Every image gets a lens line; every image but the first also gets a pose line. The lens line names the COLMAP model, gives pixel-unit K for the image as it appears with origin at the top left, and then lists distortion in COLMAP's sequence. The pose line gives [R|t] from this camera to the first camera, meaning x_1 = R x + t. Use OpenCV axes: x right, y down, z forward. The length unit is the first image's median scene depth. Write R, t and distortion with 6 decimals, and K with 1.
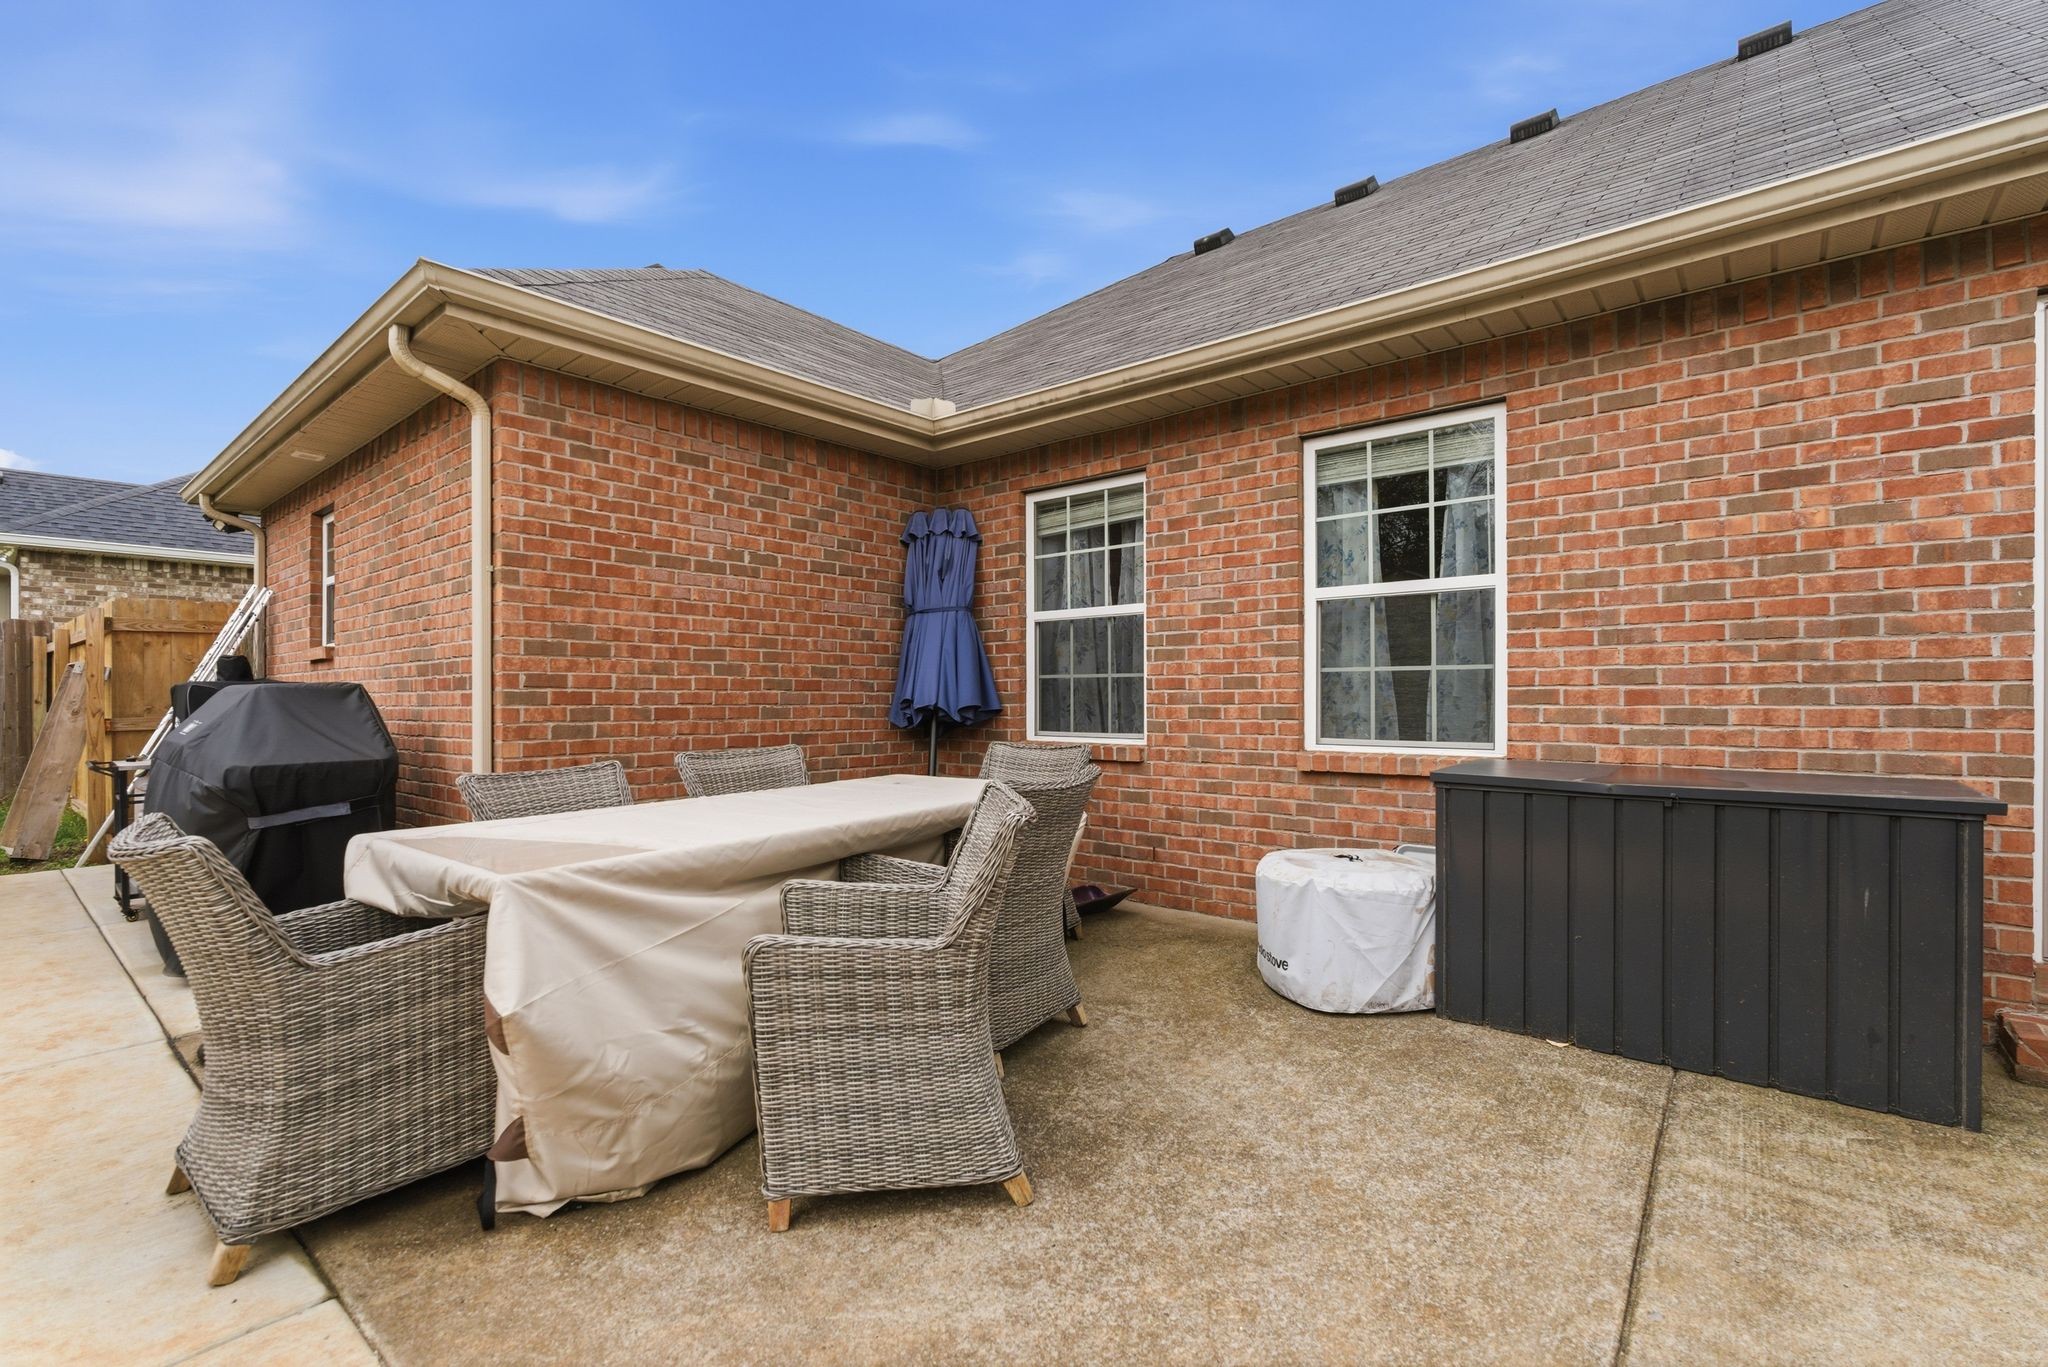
lens RADIAL K [[905.5, 0, 1008.0], [0, 905.5, 699.4], [0, 0, 1]] dist [-0.010085, 0.003131]
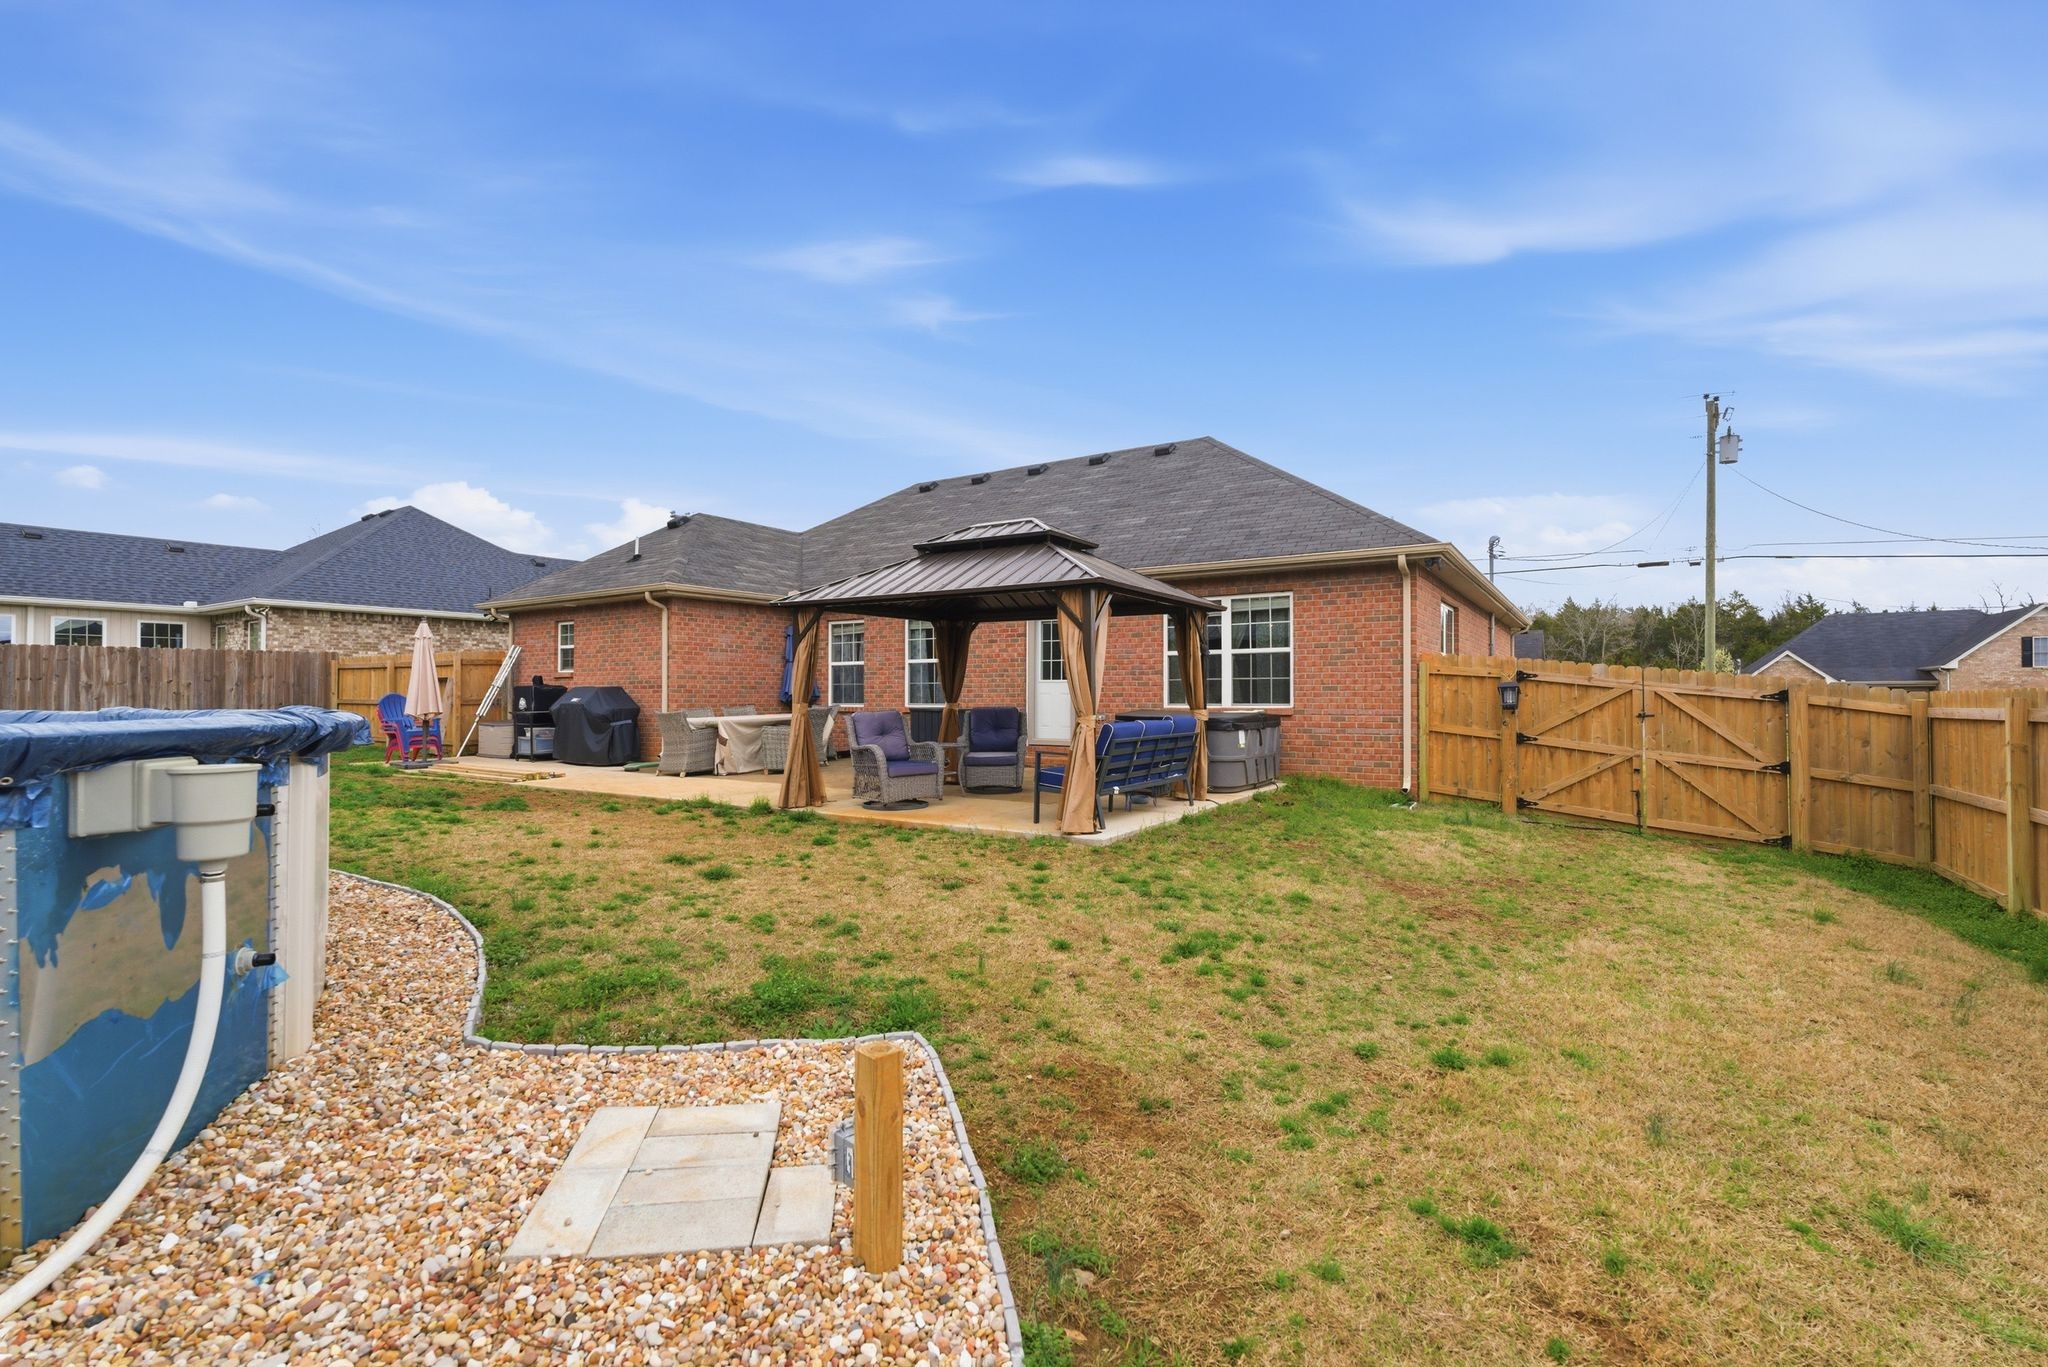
lens RADIAL K [[905.5, 0, 1016.3], [0, 905.5, 687.9], [0, 0, 1]] dist [-0.010085, 0.003131]
pose [[0.990828, 0.003850, 0.135072, 0.281489], [-0.001996, 0.999902, -0.013861, 0.031108], [-0.135112, 0.013465, 0.990739, -2.445245]]
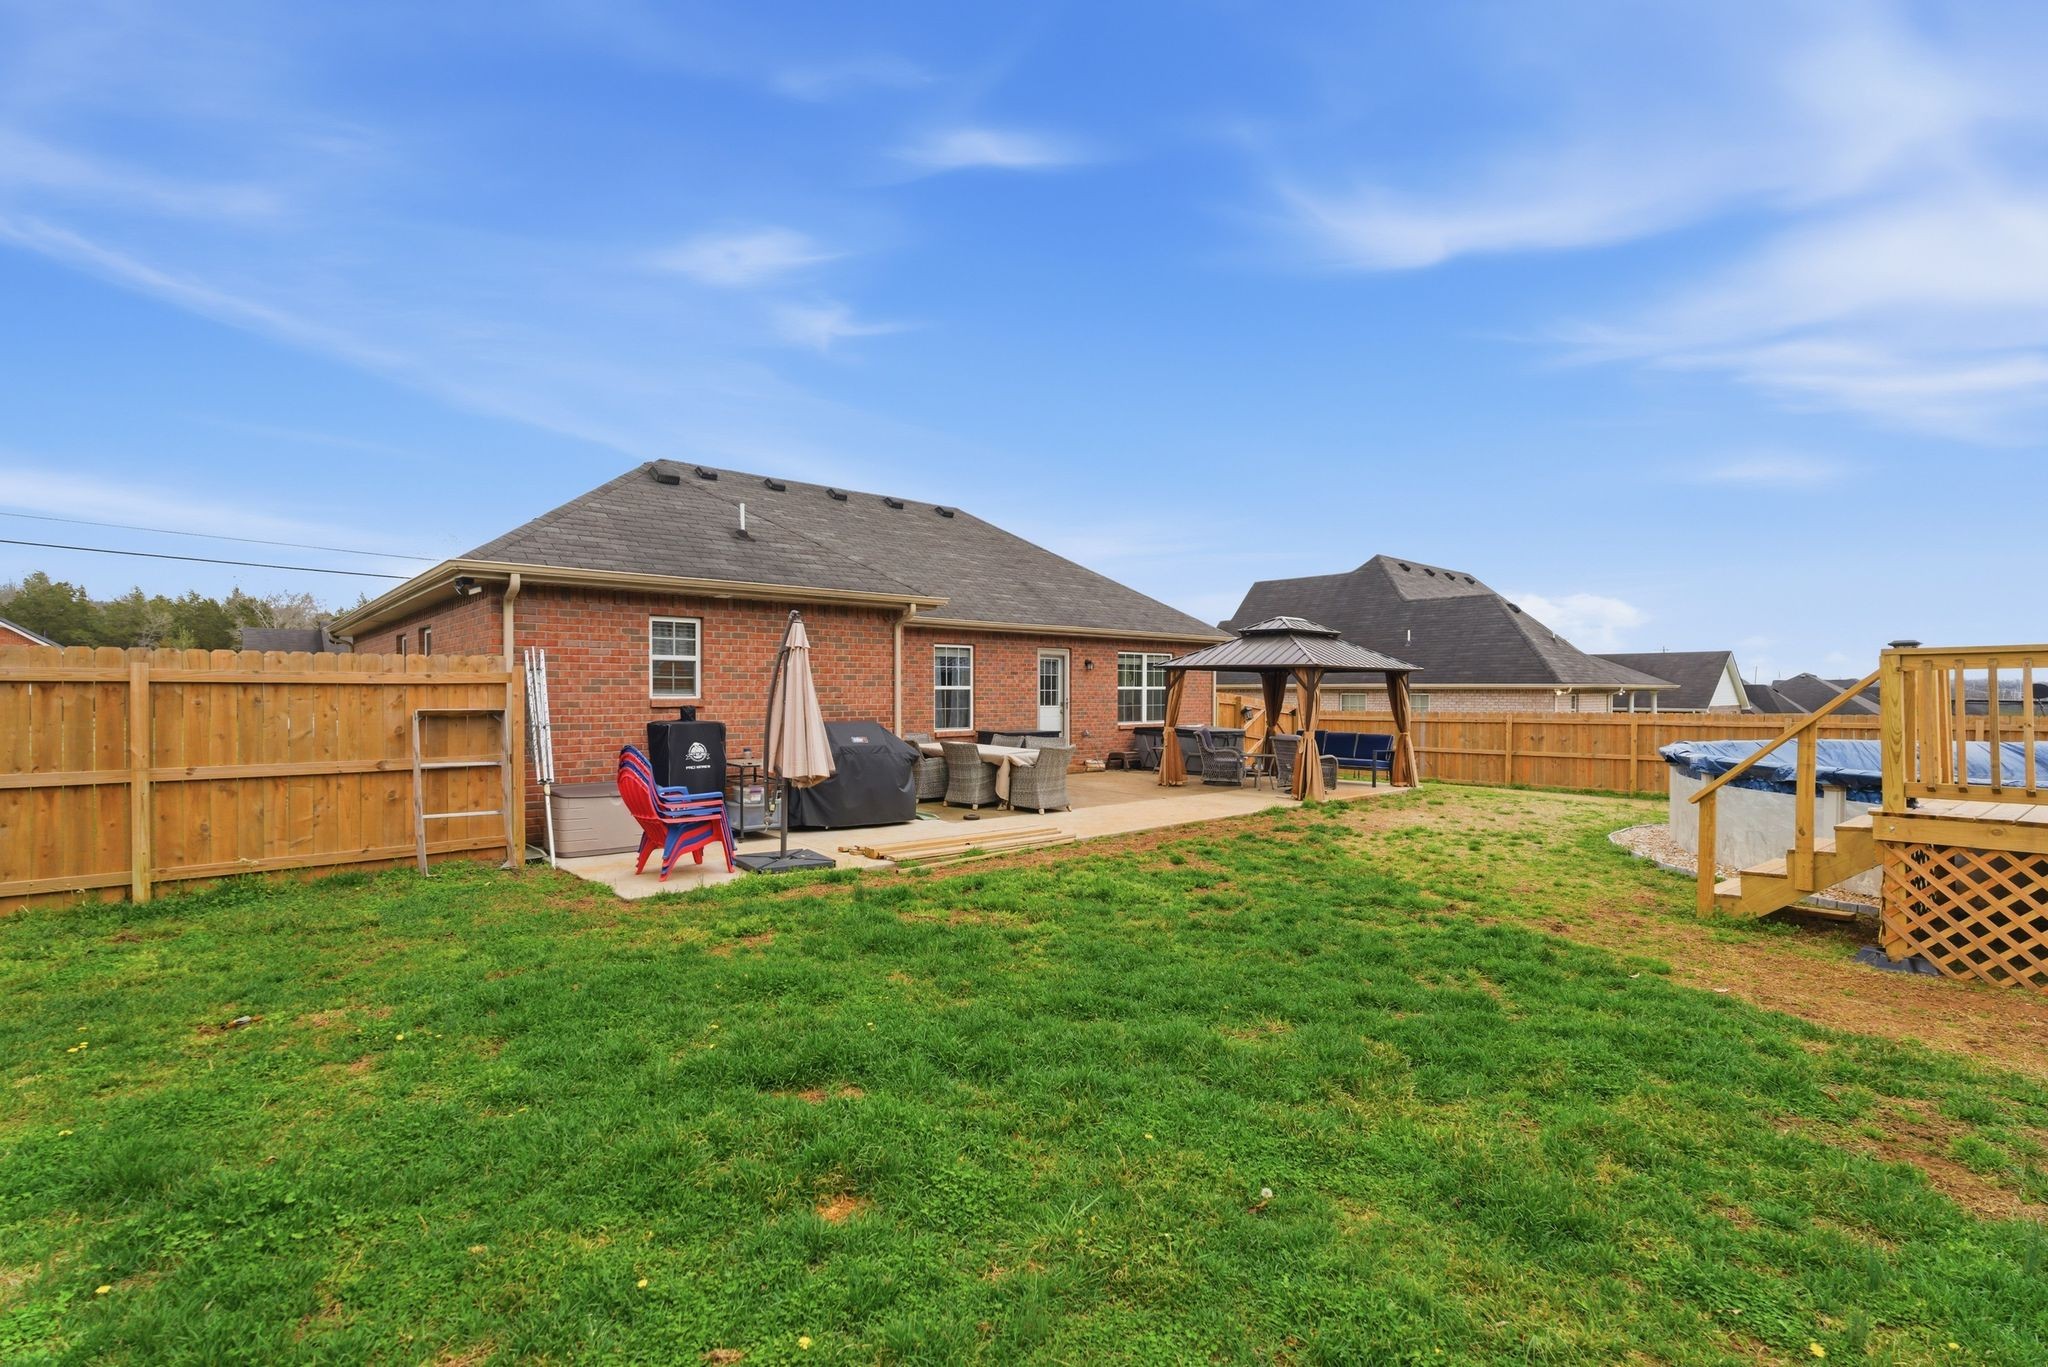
lens RADIAL K [[905.5, 0, 1014.7], [0, 905.5, 688.5], [0, 0, 1]] dist [-0.010085, 0.003131]
pose [[0.142629, 0.007225, 0.989750, -3.092080], [0.000699, 0.999972, -0.007400, -0.085240], [-0.989776, 0.001747, 0.142620, 0.184286]]
